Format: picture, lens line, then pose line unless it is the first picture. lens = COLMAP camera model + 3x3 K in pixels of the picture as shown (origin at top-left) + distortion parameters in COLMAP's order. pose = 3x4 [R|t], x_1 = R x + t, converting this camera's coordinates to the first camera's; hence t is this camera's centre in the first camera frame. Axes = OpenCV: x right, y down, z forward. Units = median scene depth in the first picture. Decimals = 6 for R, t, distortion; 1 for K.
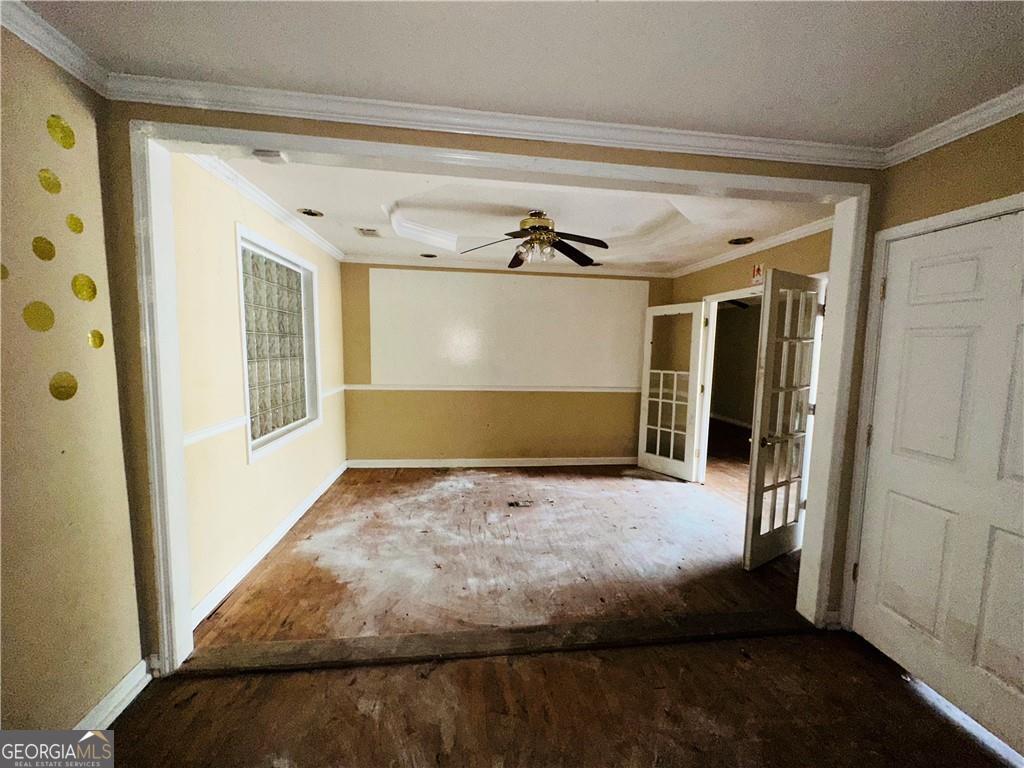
lens RADIAL K [[408.6, 0, 510.2], [0, 408.6, 385.9], [0, 0, 1]] dist [-0.003262, 0.001099]
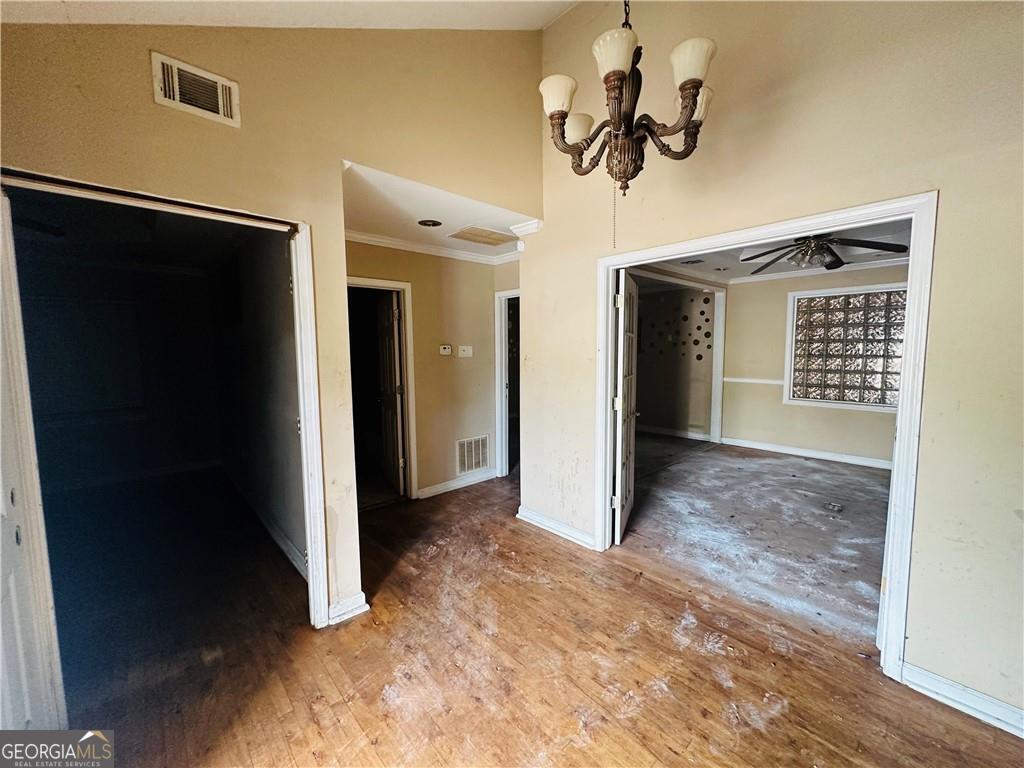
lens RADIAL K [[408.6, 0, 511.7], [0, 408.6, 385.4], [0, 0, 1]] dist [-0.003262, 0.001099]
pose [[-0.815844, 0.035367, -0.577189, 1.064102], [-0.066724, 0.985704, 0.154711, -0.083865], [0.574409, 0.164732, -0.801821, 1.145243]]
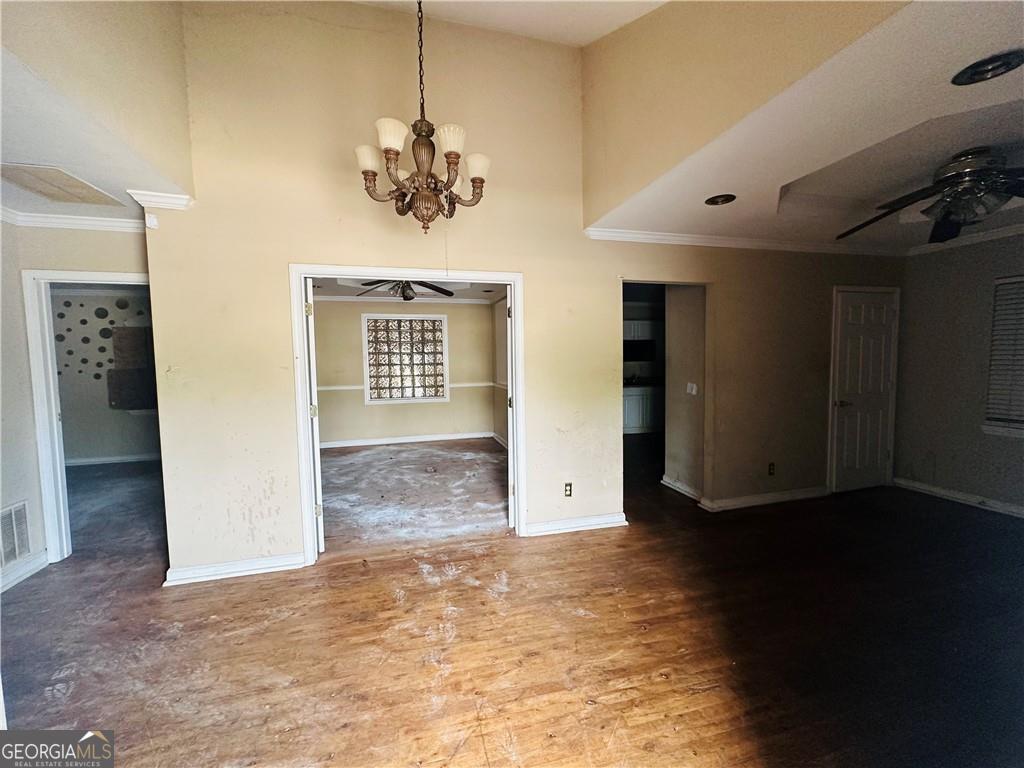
lens RADIAL K [[408.6, 0, 511.5], [0, 408.6, 384.3], [0, 0, 1]] dist [-0.003262, 0.001099]
pose [[0.145229, 0.039396, -0.988613, 1.250551], [-0.077544, 0.996587, 0.028322, -0.050179], [0.986355, 0.072548, 0.147788, 0.928027]]
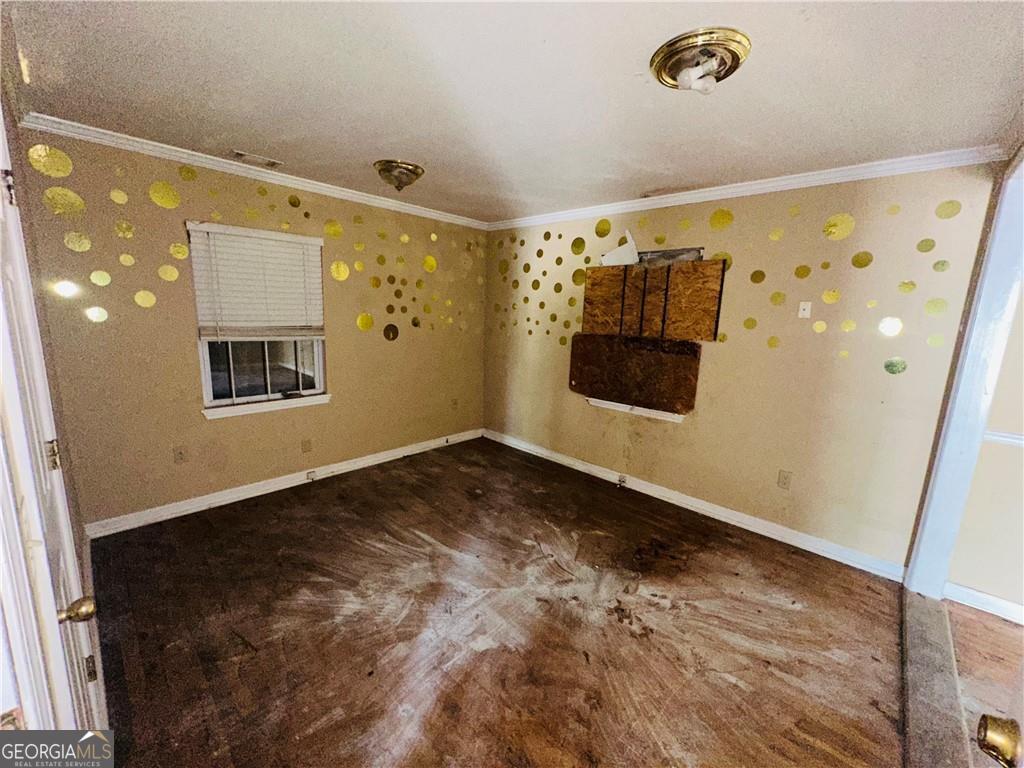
lens RADIAL K [[408.6, 0, 512.8], [0, 408.6, 384.0], [0, 0, 1]] dist [-0.003262, 0.001099]
pose [[-0.768069, 0.060058, -0.637545, 0.406059], [-0.120027, 0.964446, 0.235452, -0.043612], [0.629018, 0.257366, -0.733553, 0.413031]]
